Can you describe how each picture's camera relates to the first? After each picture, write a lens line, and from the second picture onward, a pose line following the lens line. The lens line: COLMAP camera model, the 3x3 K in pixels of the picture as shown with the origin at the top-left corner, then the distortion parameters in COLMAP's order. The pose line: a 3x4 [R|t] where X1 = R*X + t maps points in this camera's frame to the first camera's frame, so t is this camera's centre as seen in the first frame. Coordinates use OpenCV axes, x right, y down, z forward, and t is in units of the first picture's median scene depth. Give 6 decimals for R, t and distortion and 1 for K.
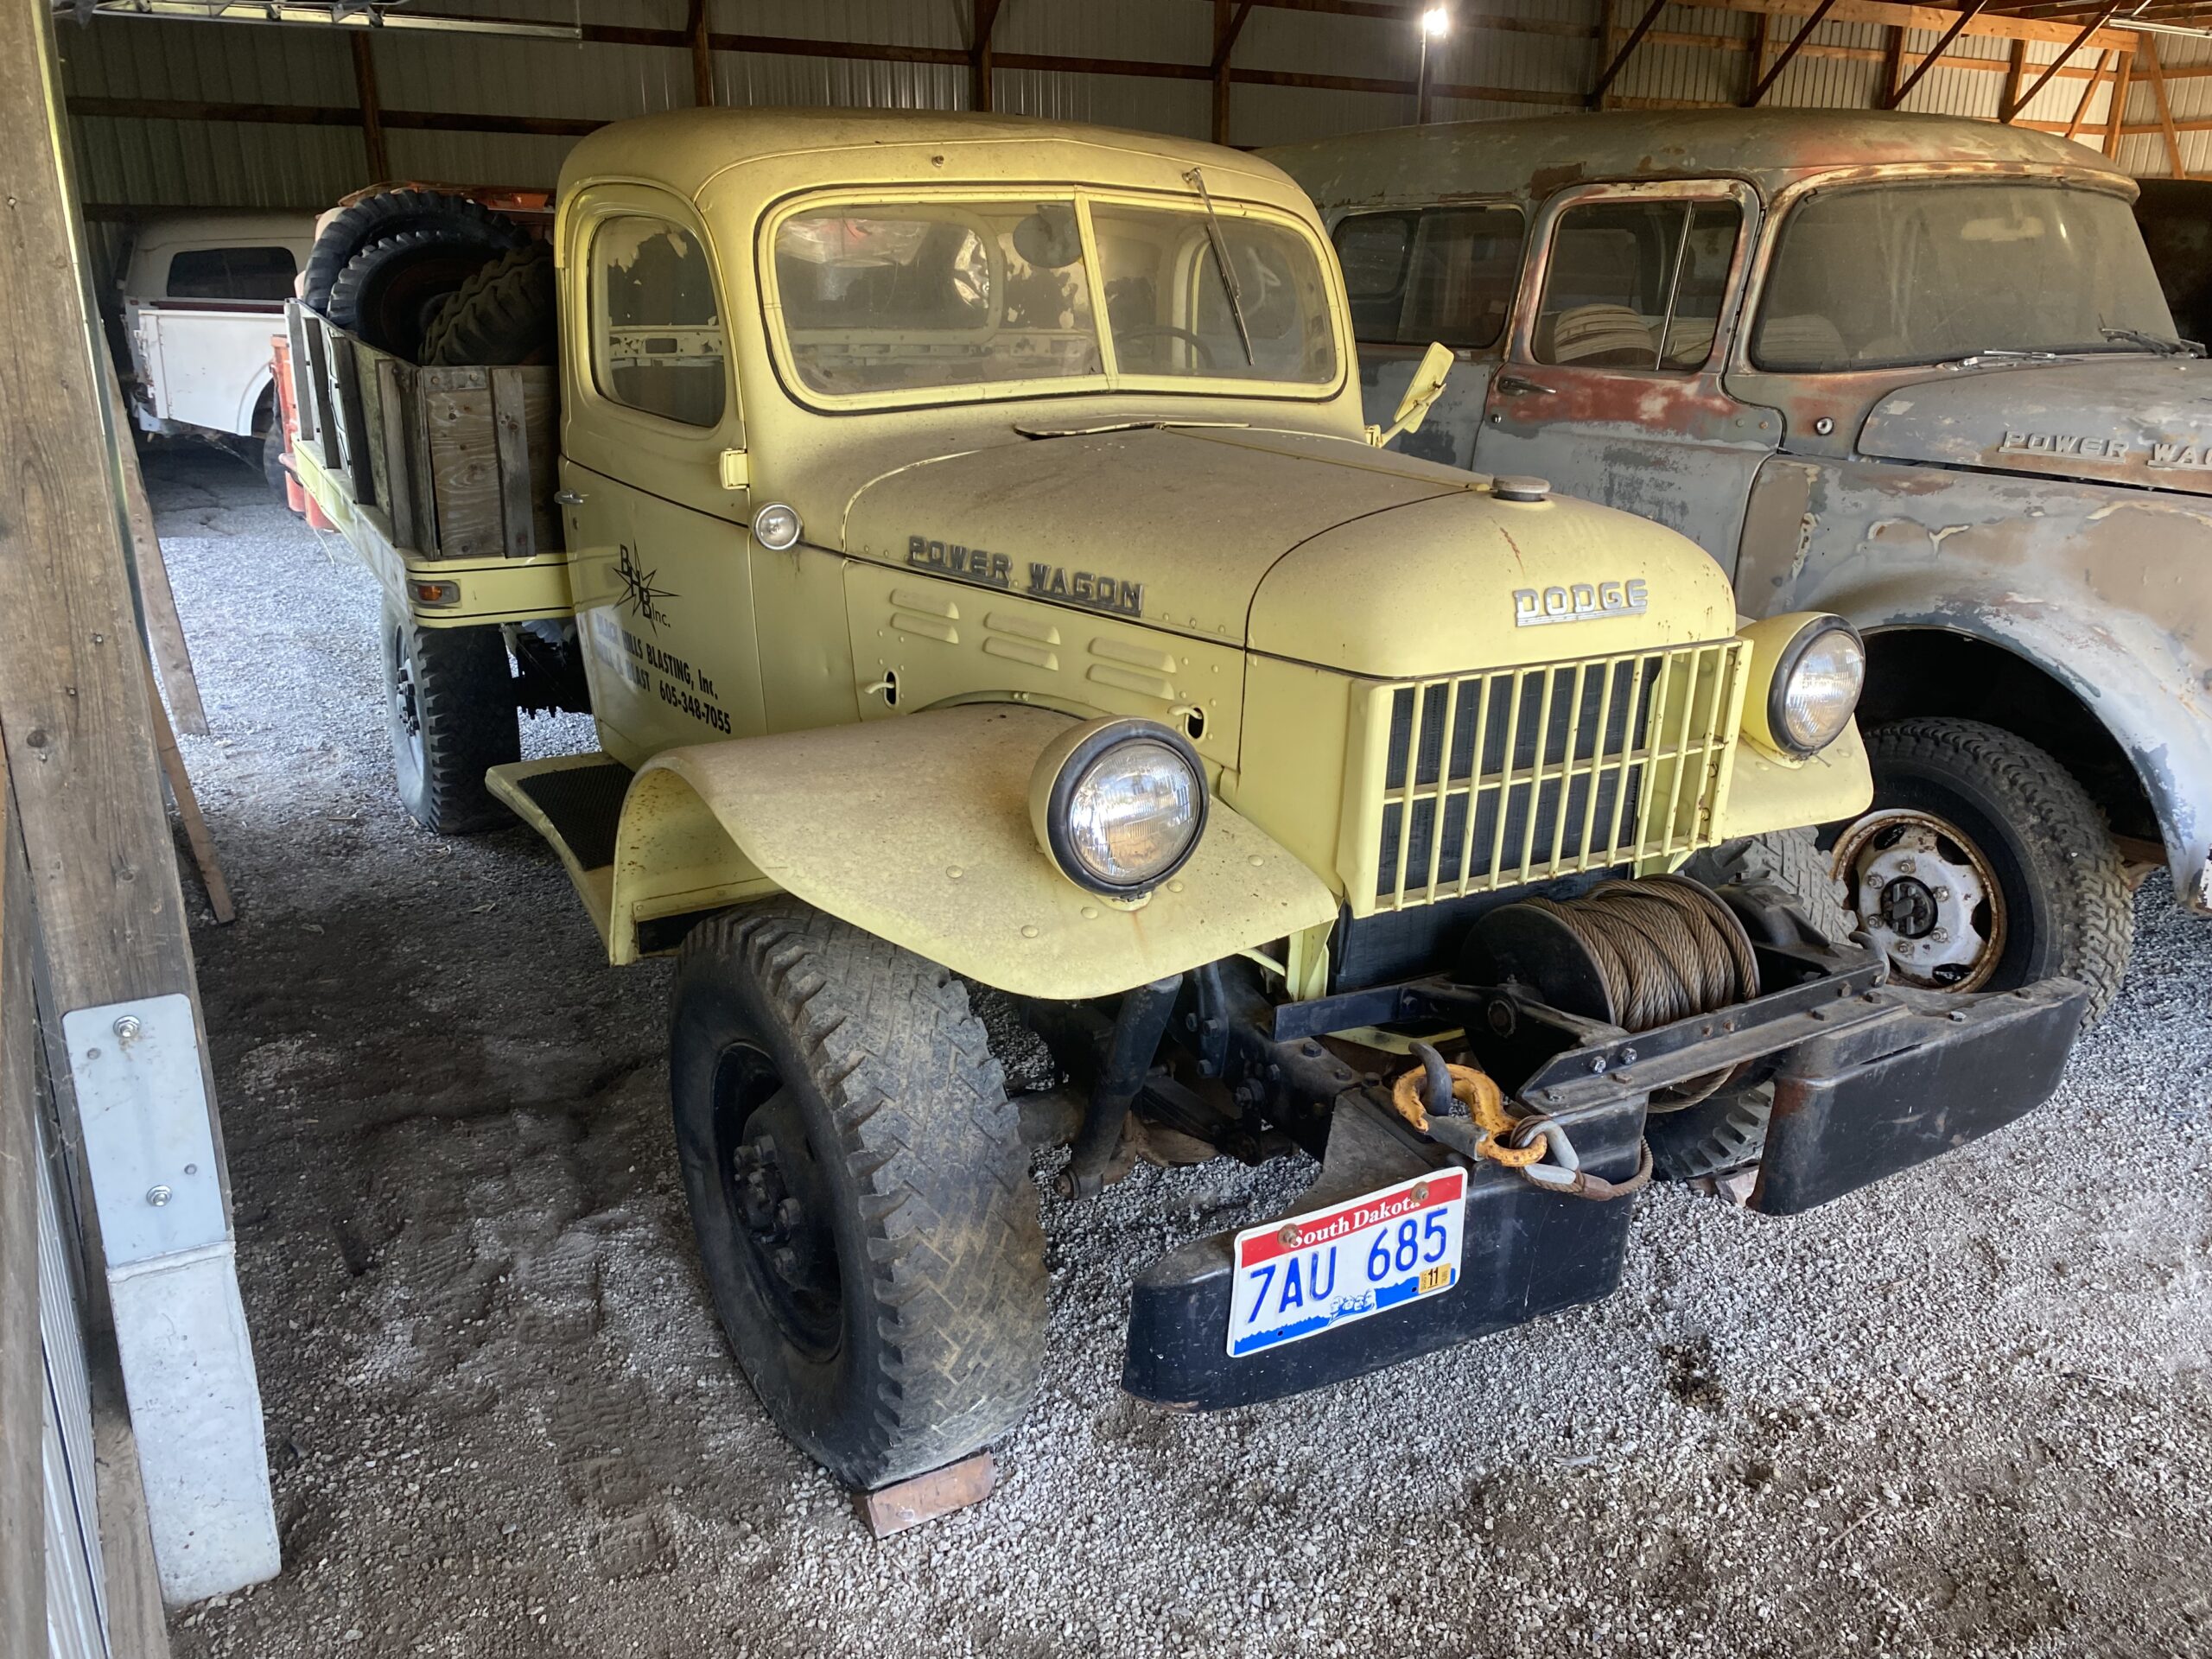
lens RADIAL K [[1694.6, 0, 1115.9], [0, 1694.6, 828.5], [0, 0, 1]] dist [0.014379, -0.006665]
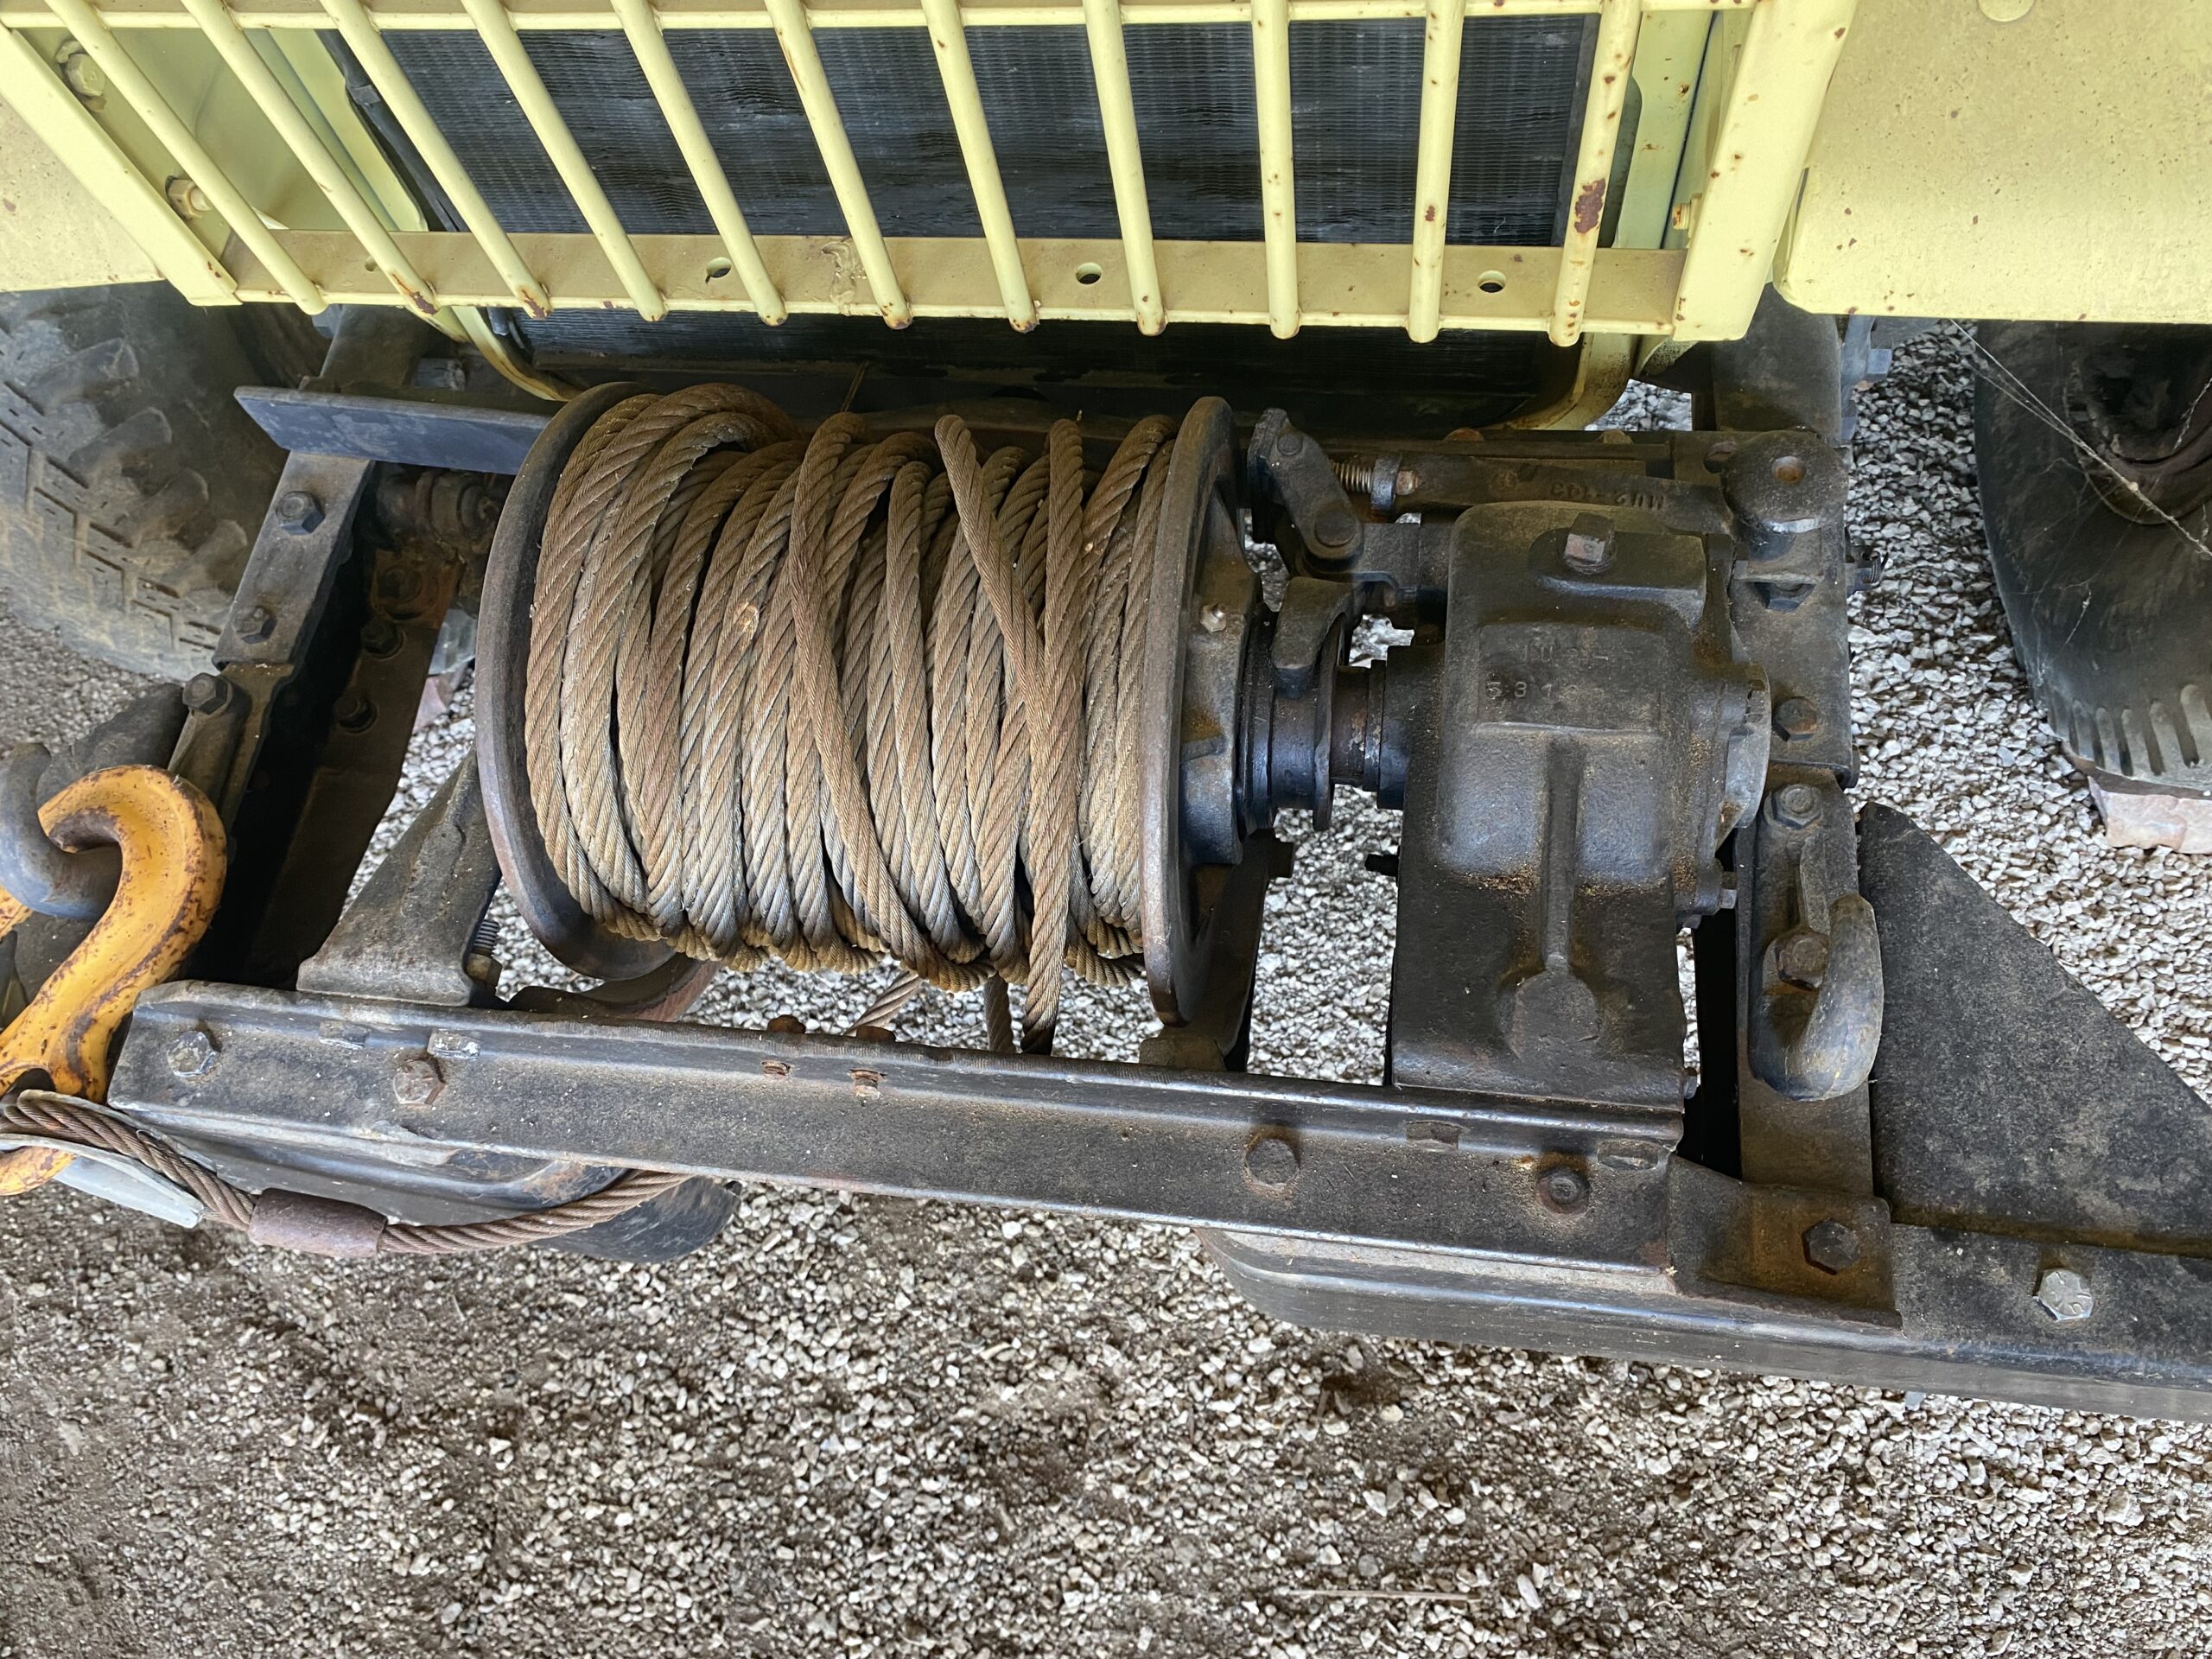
lens RADIAL K [[1673.9, 0, 1081.7], [0, 1673.9, 818.2], [0, 0, 1]] dist [0.020965, -0.001917]
pose [[0.766714, 0.512945, -0.386053, 0.288028], [-0.043310, 0.641296, 0.766070, -0.095290], [0.640527, -0.570637, 0.513906, 0.527598]]
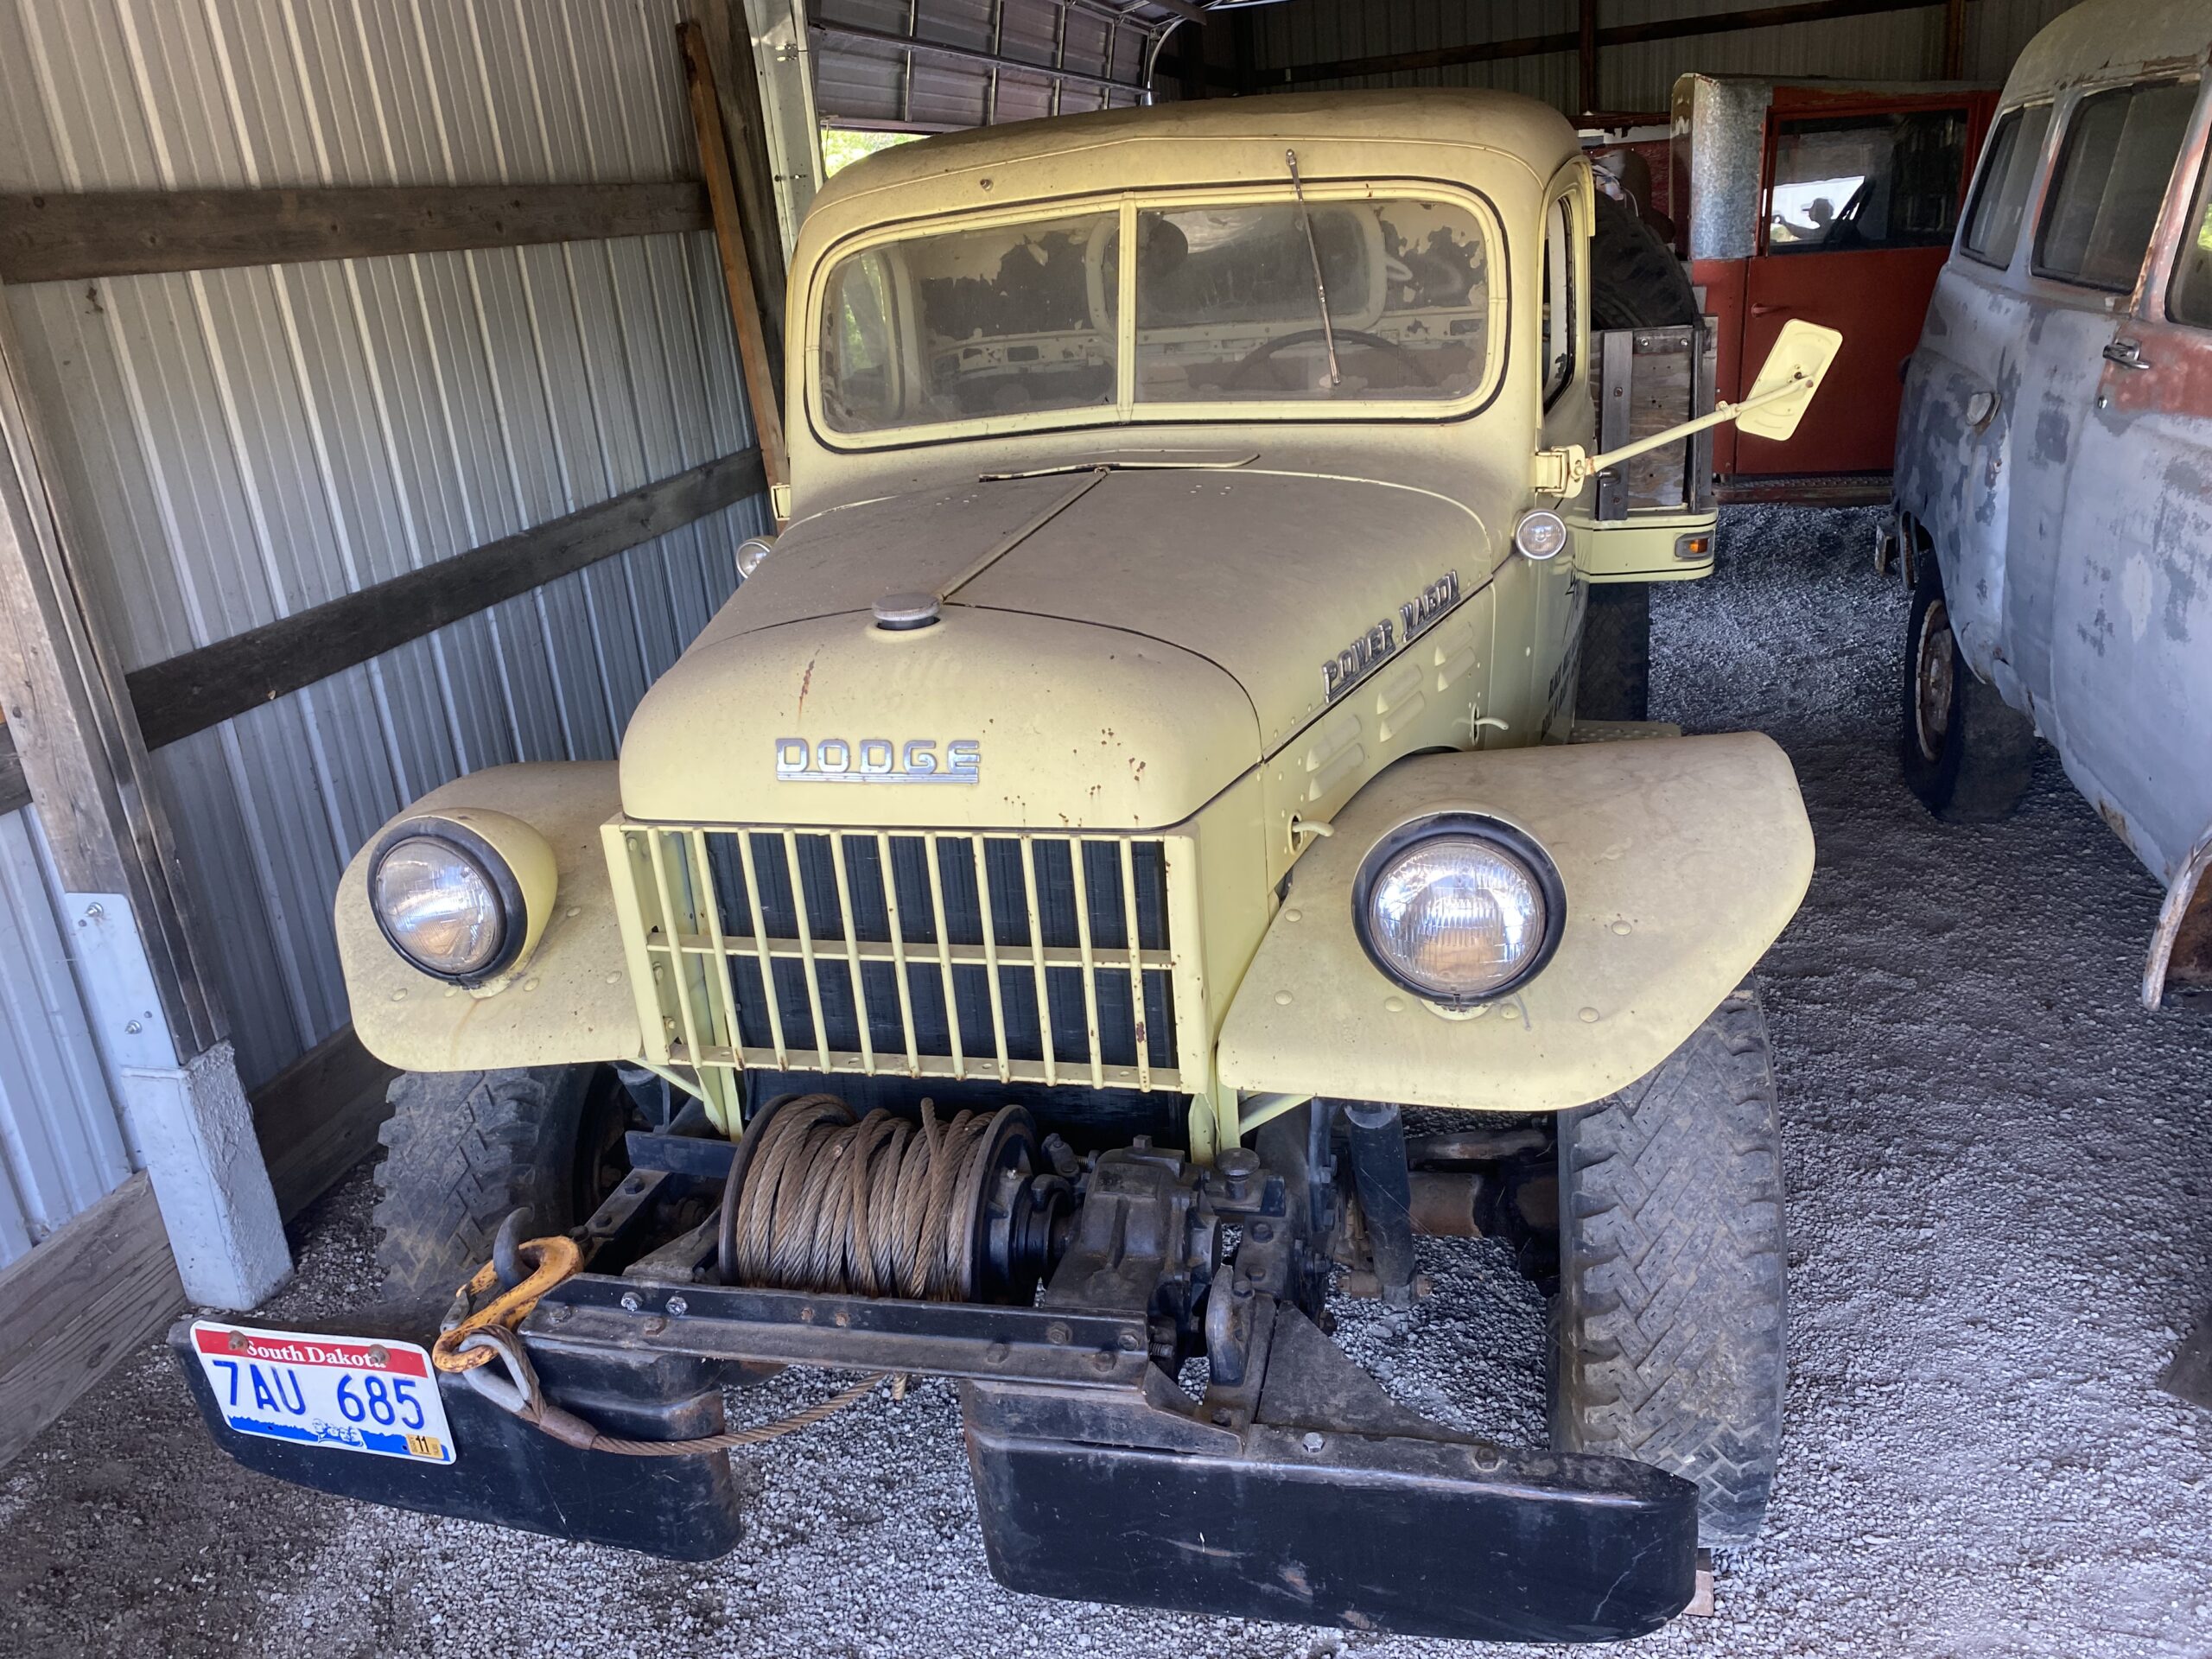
lens RADIAL K [[1683.7, 0, 1106.0], [0, 1683.7, 829.5], [0, 0, 1]] dist [0.018462, -0.013935]
pose [[0.709902, 0.173774, -0.682526, 0.561066], [-0.129738, 0.984765, 0.115783, -0.128599], [0.692248, 0.006355, 0.721632, 0.302779]]
